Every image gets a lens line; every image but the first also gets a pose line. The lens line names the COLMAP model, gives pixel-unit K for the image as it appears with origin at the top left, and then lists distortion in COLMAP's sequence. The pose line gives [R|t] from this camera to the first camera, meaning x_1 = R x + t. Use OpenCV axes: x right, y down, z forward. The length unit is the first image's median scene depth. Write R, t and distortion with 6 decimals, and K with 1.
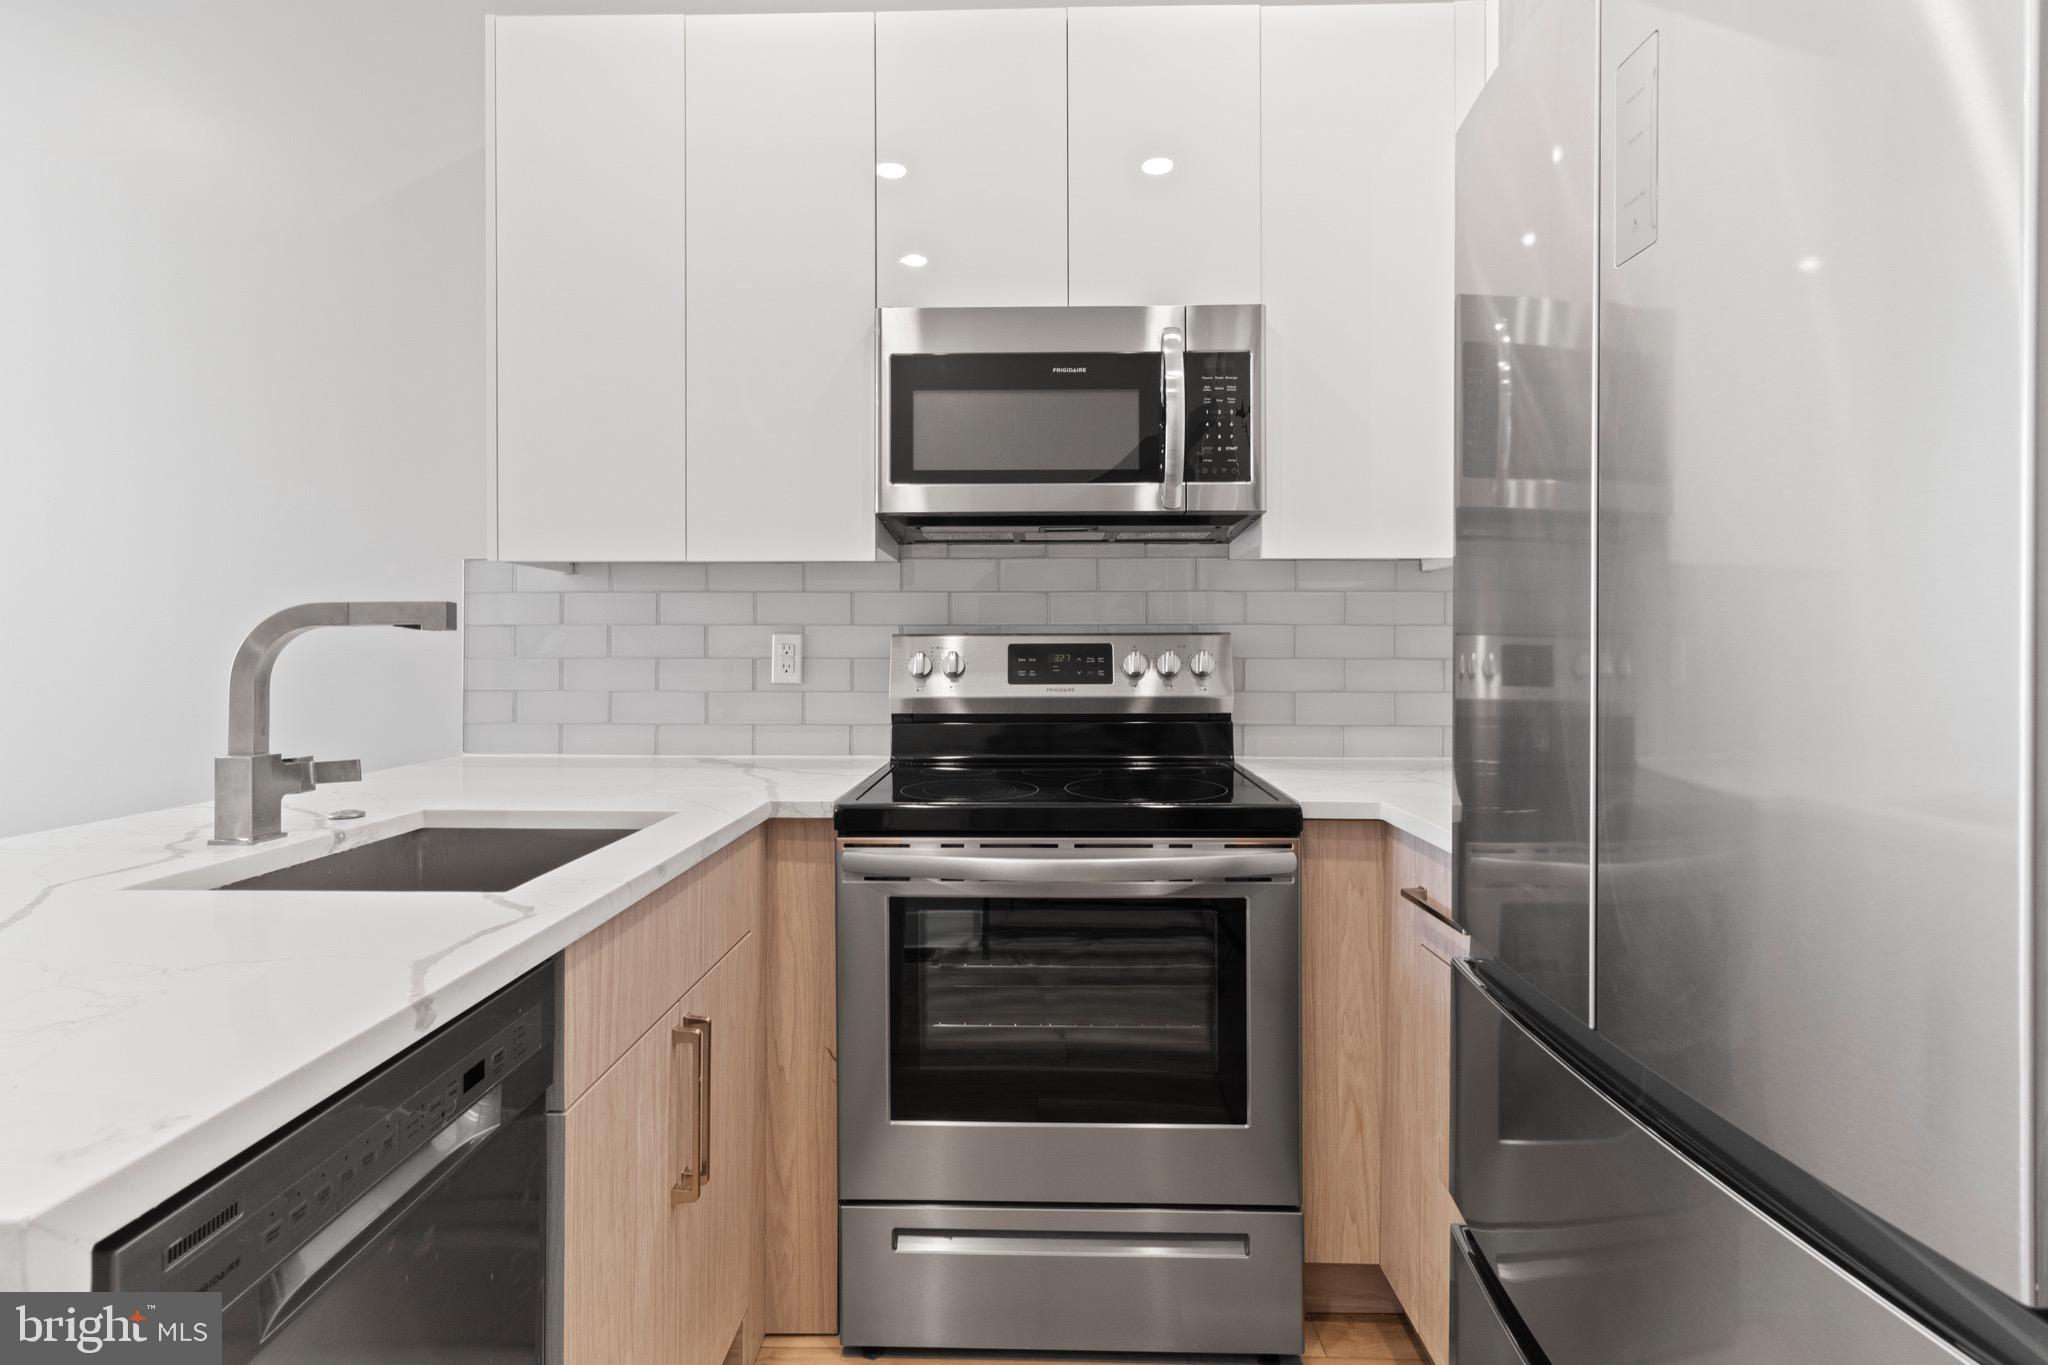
lens RADIAL K [[953.4, 0, 1025.1], [0, 953.4, 637.1], [0, 0, 1]] dist [-0.000518, 0.000028]
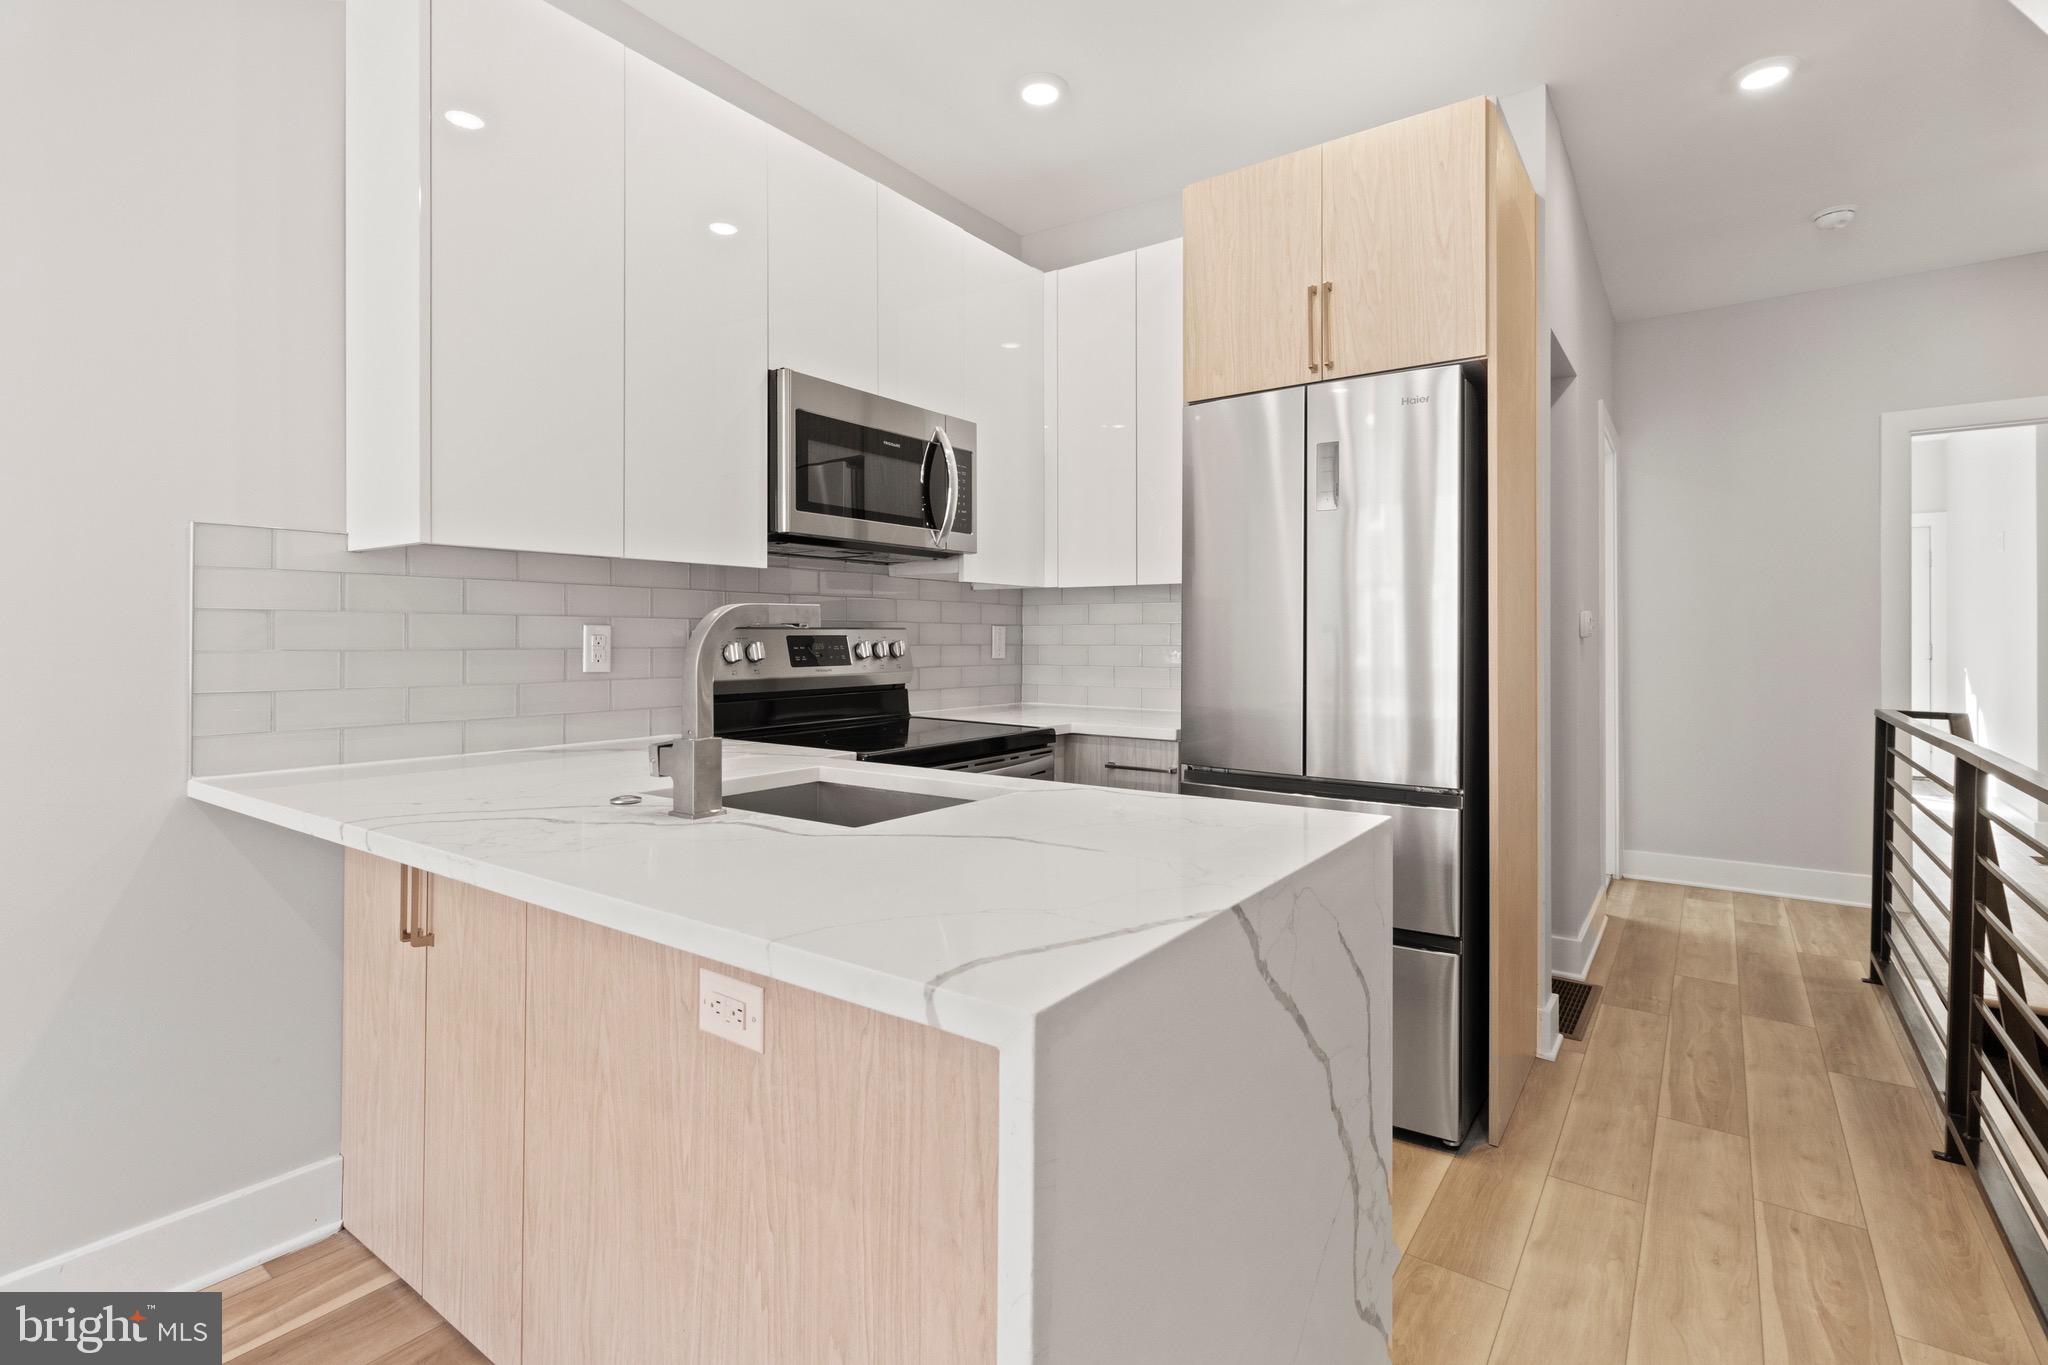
lens RADIAL K [[953.4, 0, 1025.1], [0, 953.4, 637.1], [0, 0, 1]] dist [-0.000518, 0.000028]
pose [[0.565365, 0.001029, 0.824840, -0.873022], [-0.011241, 0.999916, 0.006458, -0.002090], [-0.824764, -0.012923, 0.565329, 0.027425]]
